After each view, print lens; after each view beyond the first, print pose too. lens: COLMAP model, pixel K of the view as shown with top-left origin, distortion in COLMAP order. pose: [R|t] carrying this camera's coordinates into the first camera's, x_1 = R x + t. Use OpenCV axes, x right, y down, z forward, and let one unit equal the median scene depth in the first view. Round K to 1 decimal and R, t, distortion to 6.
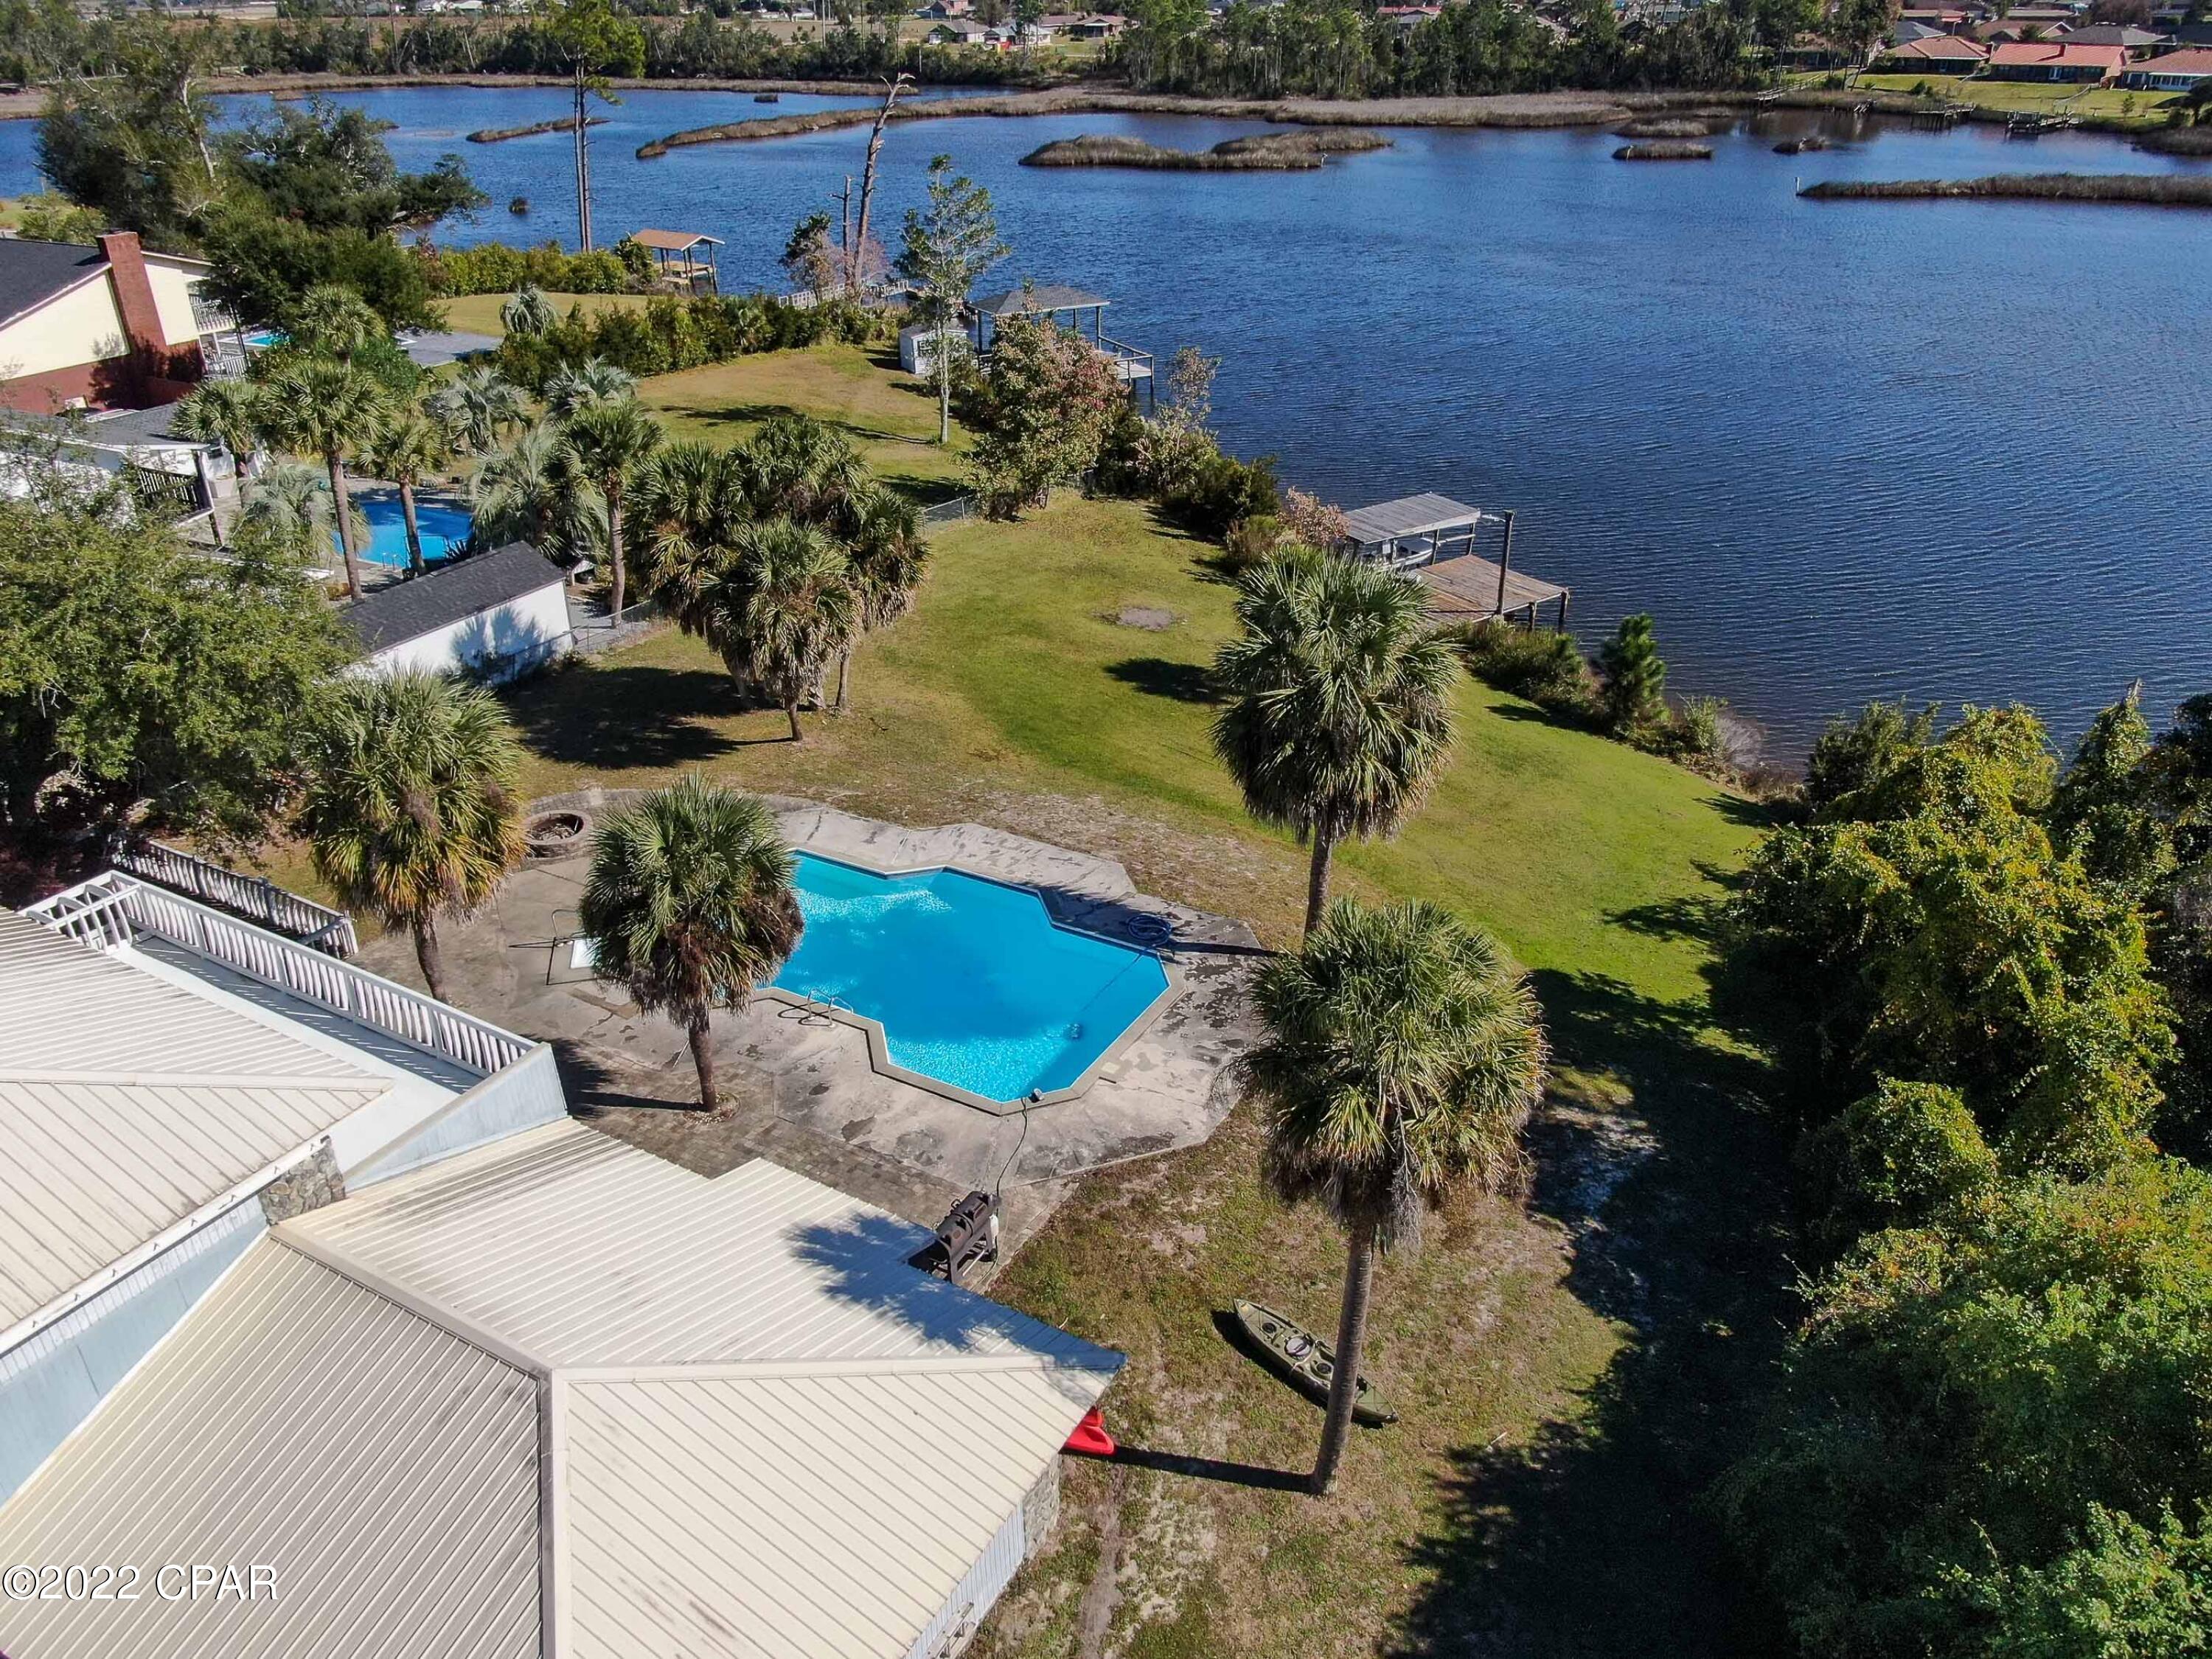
lens RADIAL K [[1619.8, 0, 1106.0], [0, 1619.8, 829.5], [0, 0, 1]] dist [-0.012991, -0.005170]
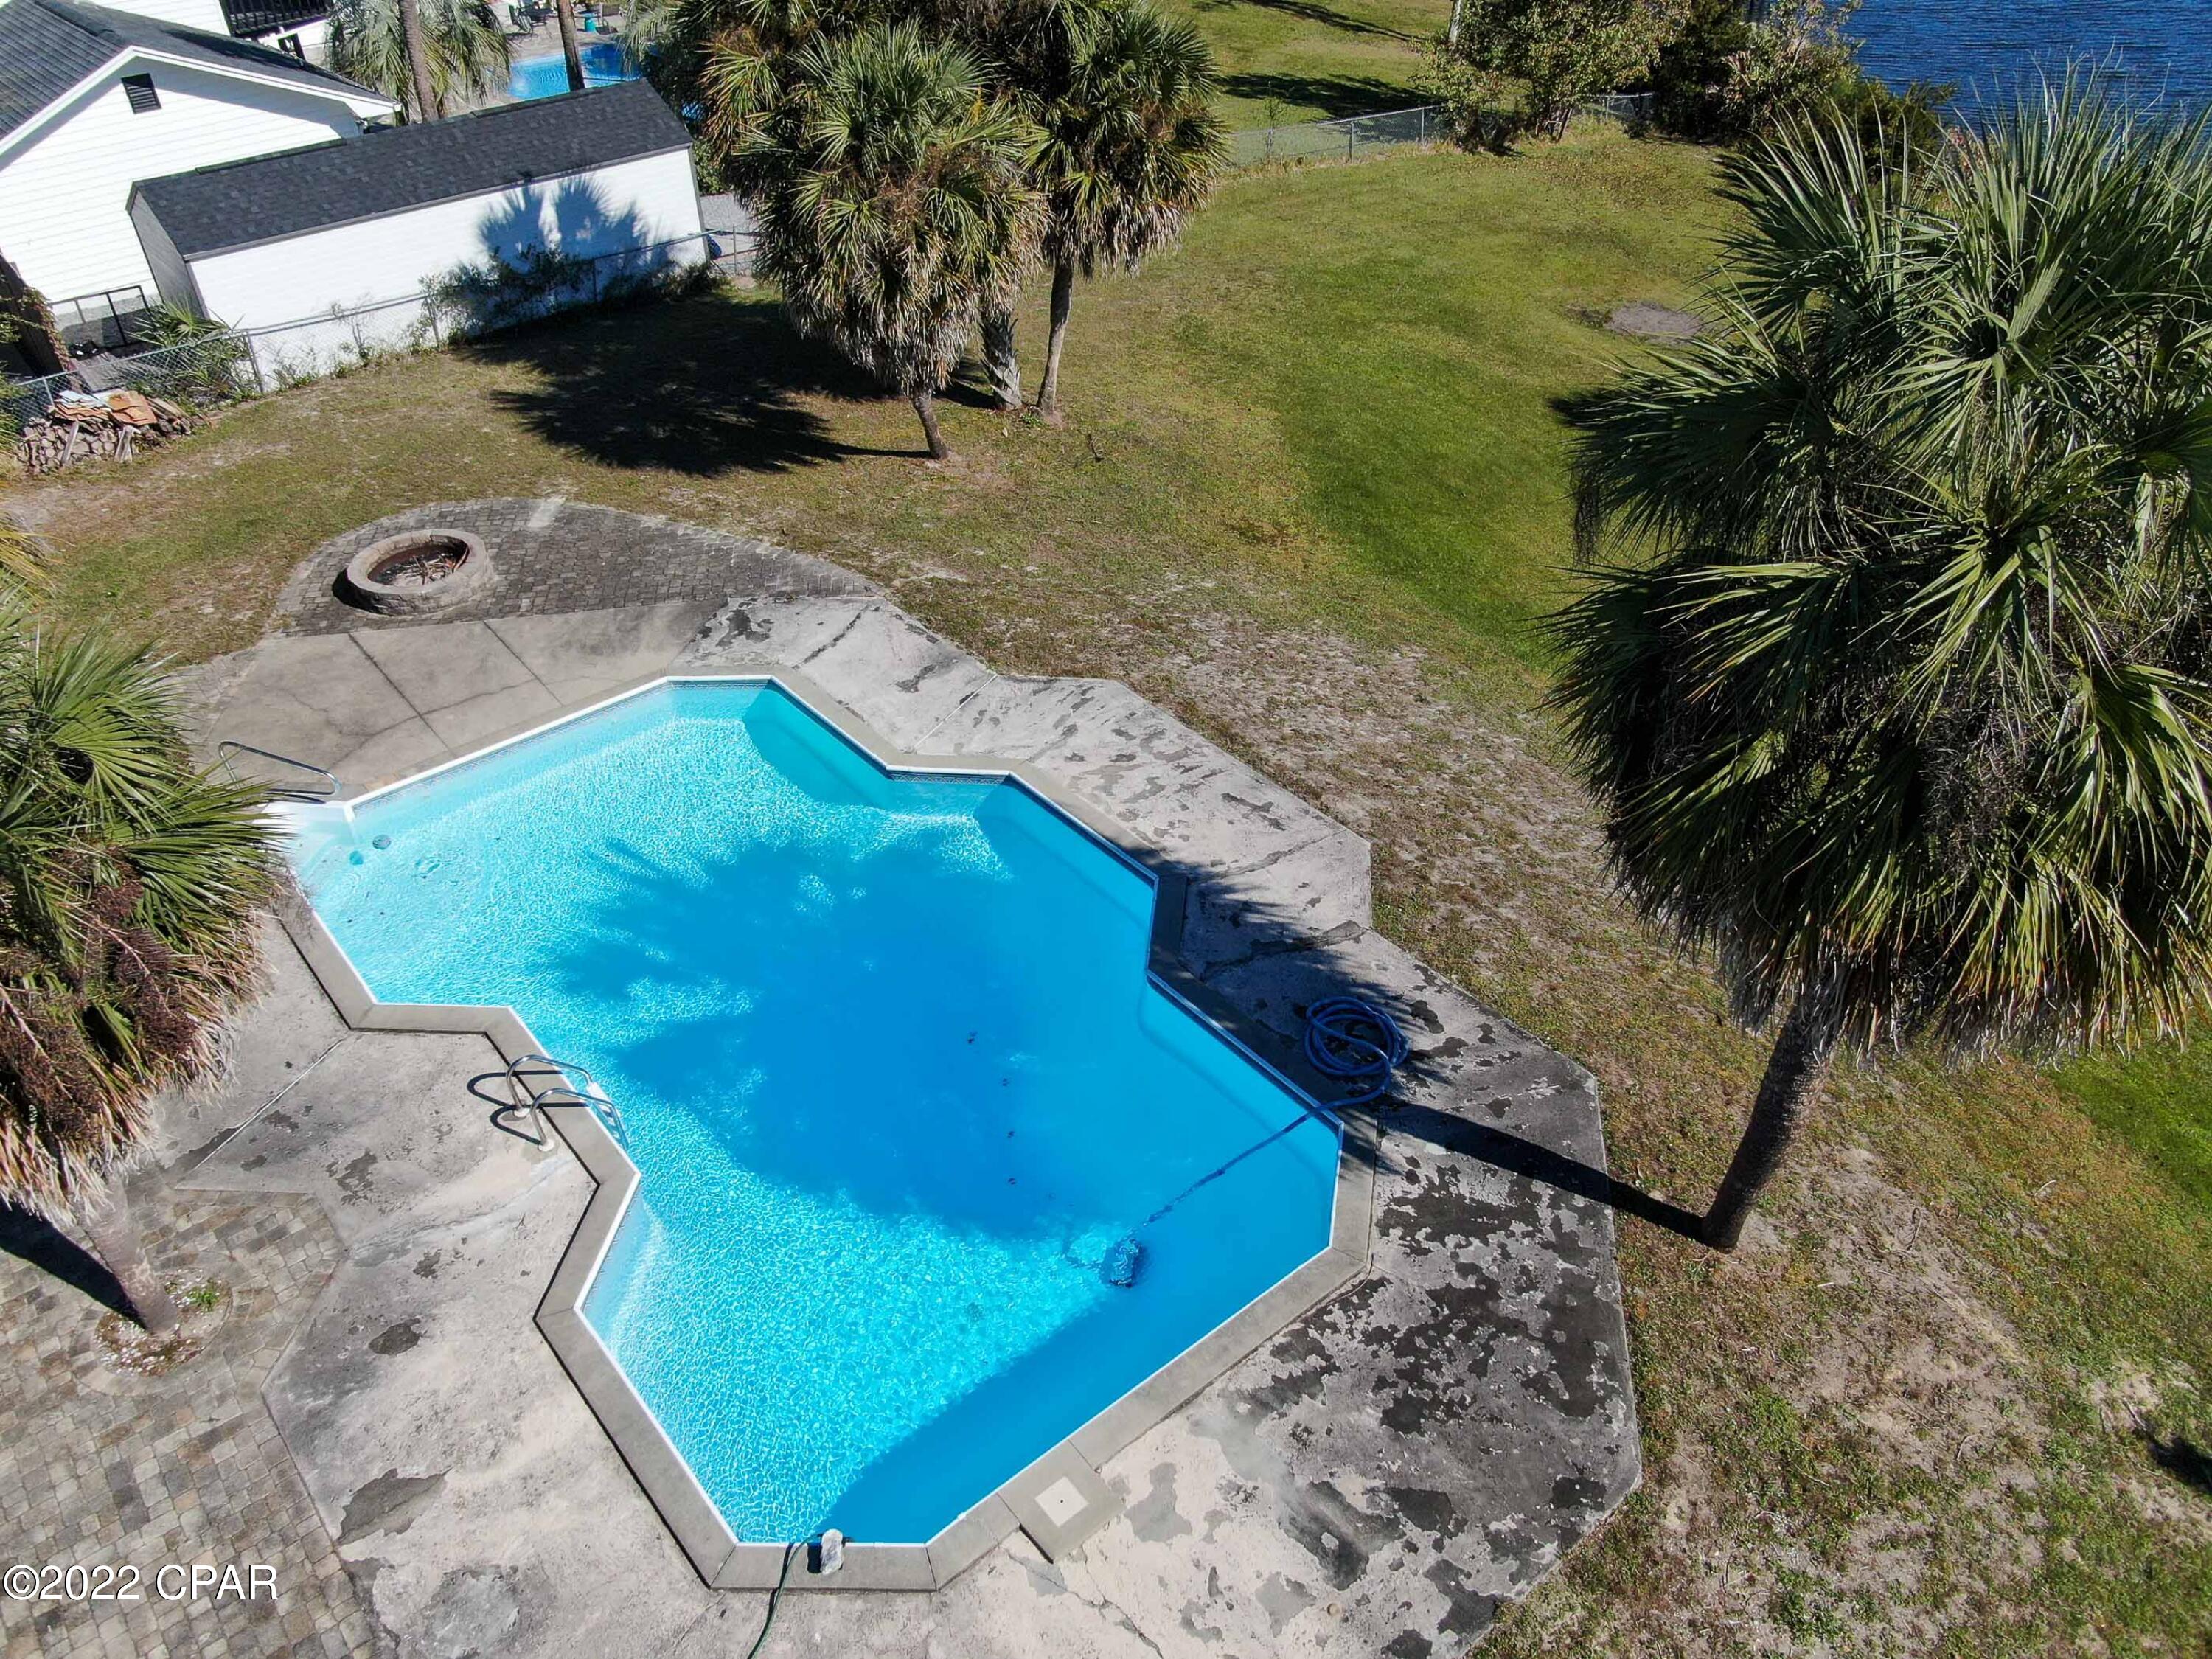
lens RADIAL K [[1619.8, 0, 1106.0], [0, 1619.8, 829.5], [0, 0, 1]] dist [-0.012991, -0.005170]
pose [[0.935633, 0.205876, -0.286715, 0.060222], [-0.150376, 0.967373, 0.203905, -0.054973], [0.319339, -0.147665, 0.936065, 0.468455]]
